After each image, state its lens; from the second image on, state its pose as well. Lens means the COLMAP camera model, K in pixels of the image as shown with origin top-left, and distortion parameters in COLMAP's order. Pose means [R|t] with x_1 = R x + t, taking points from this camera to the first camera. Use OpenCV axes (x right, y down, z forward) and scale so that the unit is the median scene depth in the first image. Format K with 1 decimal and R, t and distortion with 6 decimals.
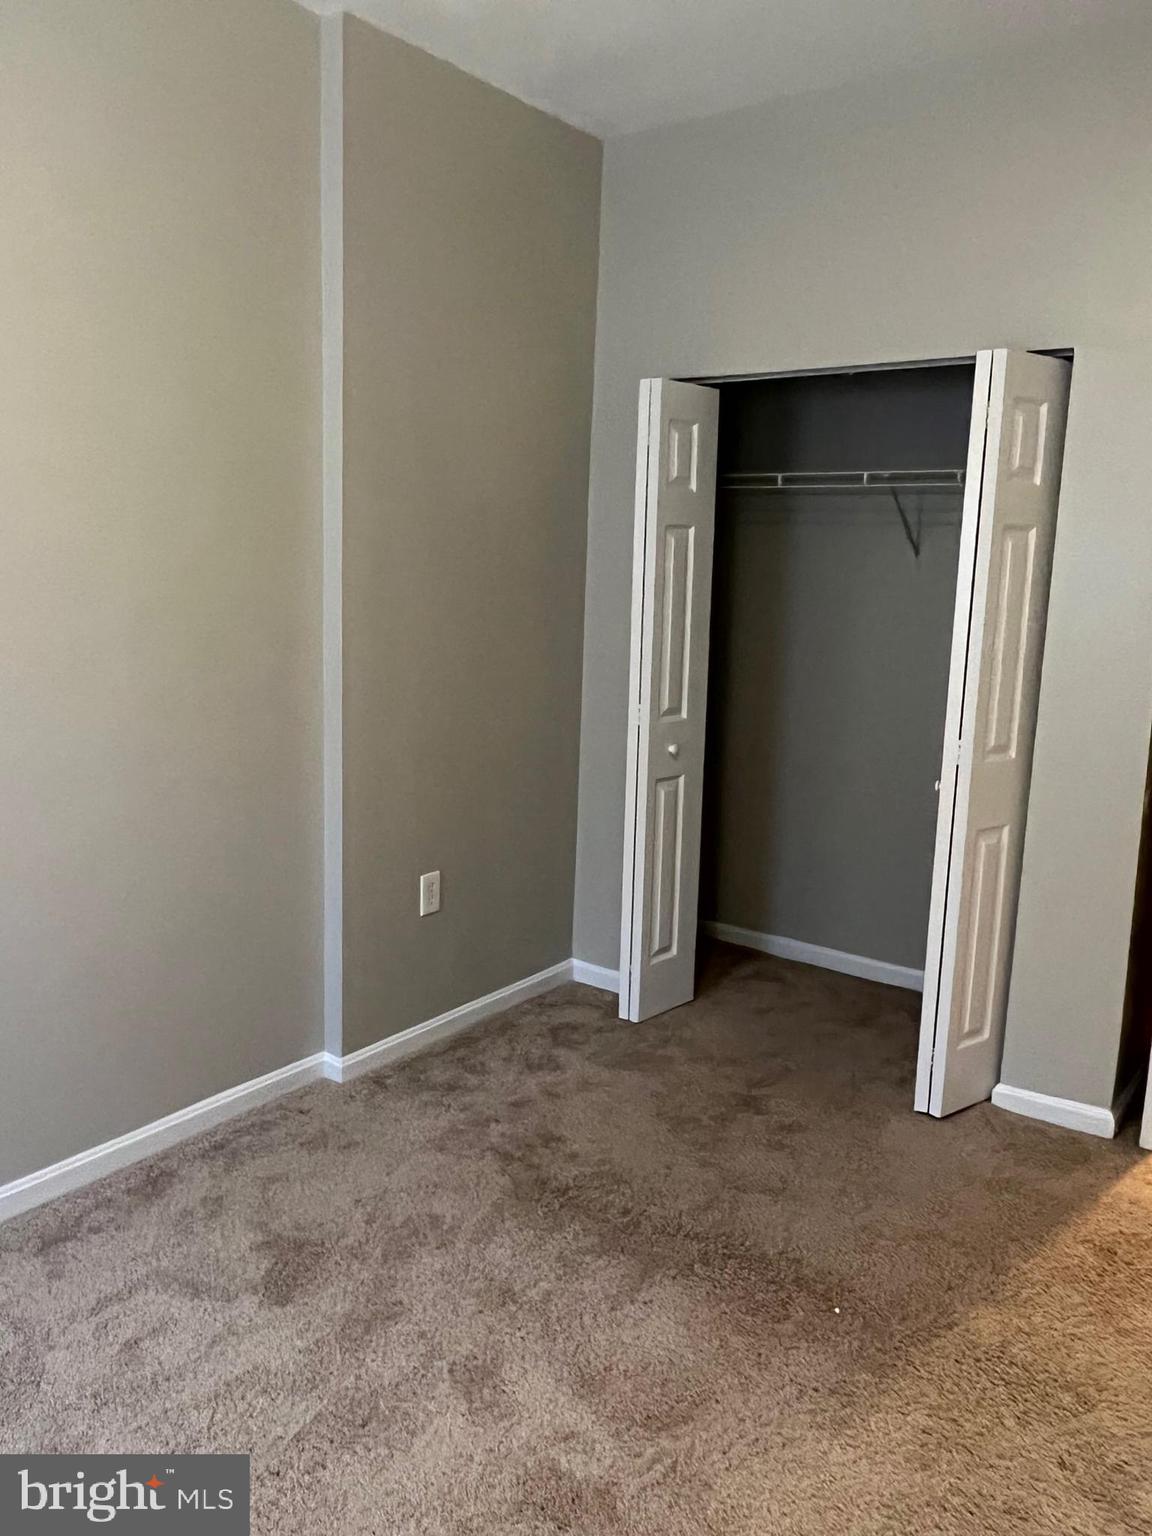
lens RADIAL K [[1175.1, 0, 541.2], [0, 1175.1, 766.7], [0, 0, 1]] dist [-0.000032, 0.001261]
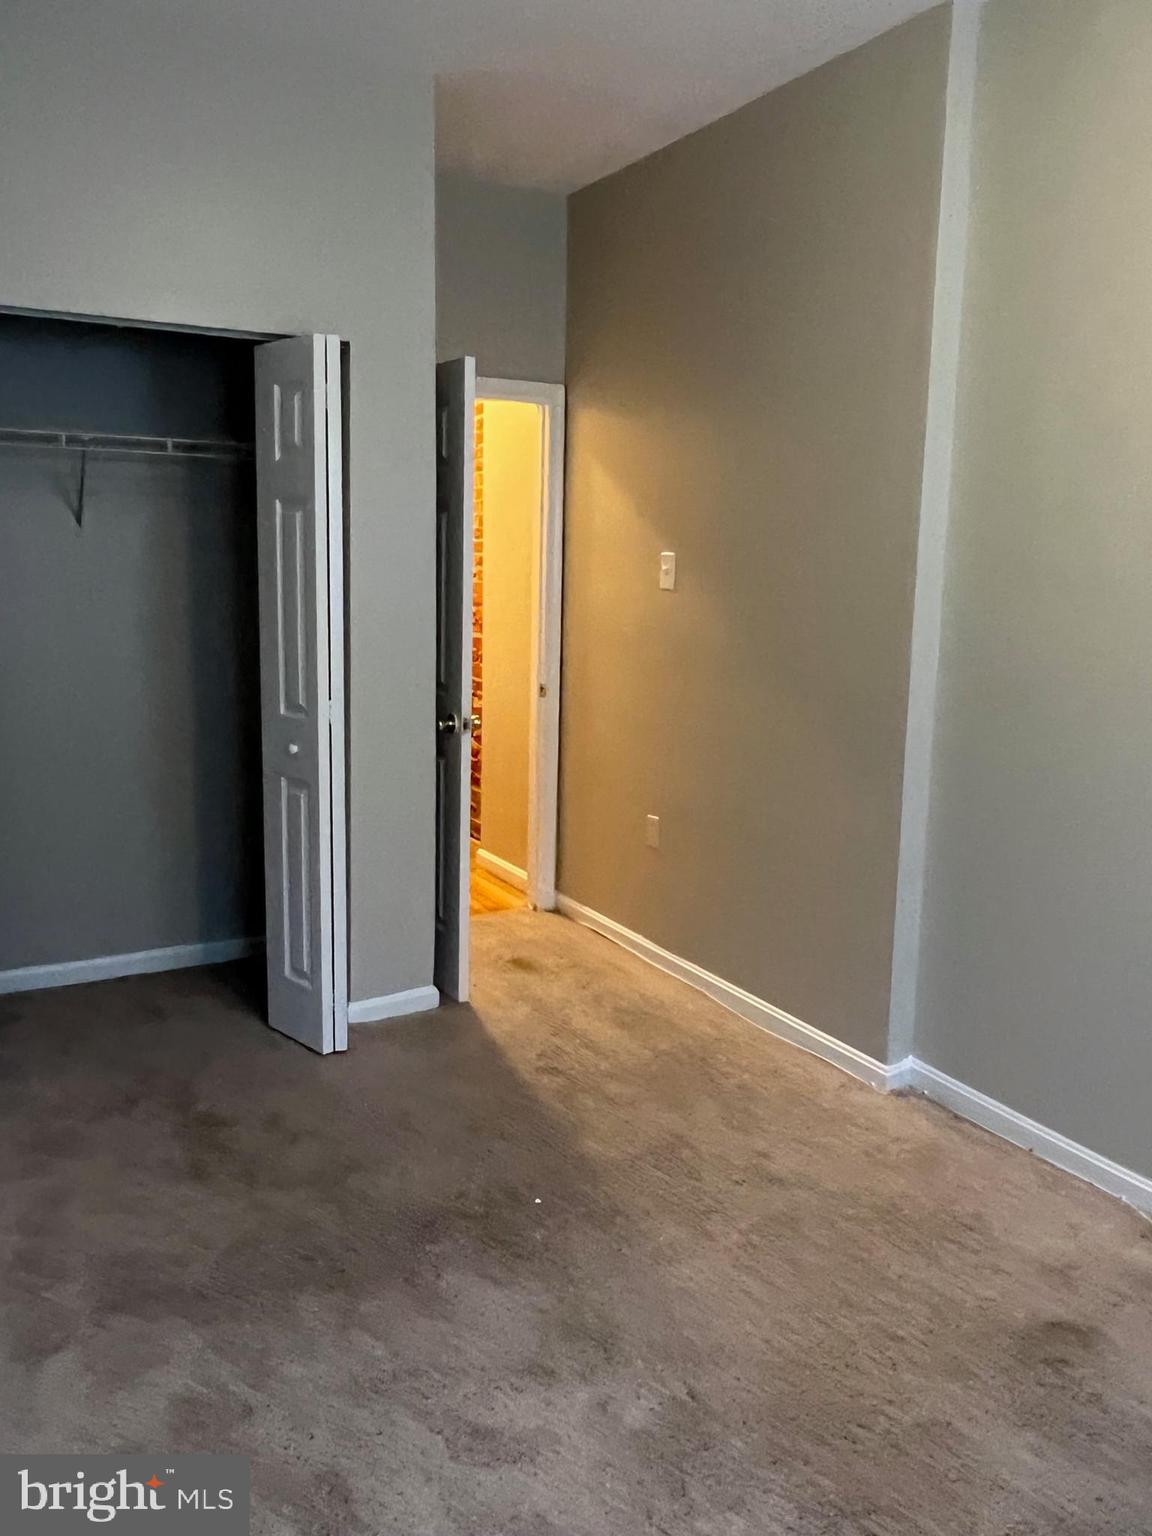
lens RADIAL K [[1175.1, 0, 541.2], [0, 1175.1, 766.7], [0, 0, 1]] dist [-0.000032, 0.001261]
pose [[0.402806, -0.191152, 0.895102, -0.522980], [0.157209, 0.977865, 0.138080, -0.079849], [-0.901683, 0.085099, 0.423940, 0.369301]]
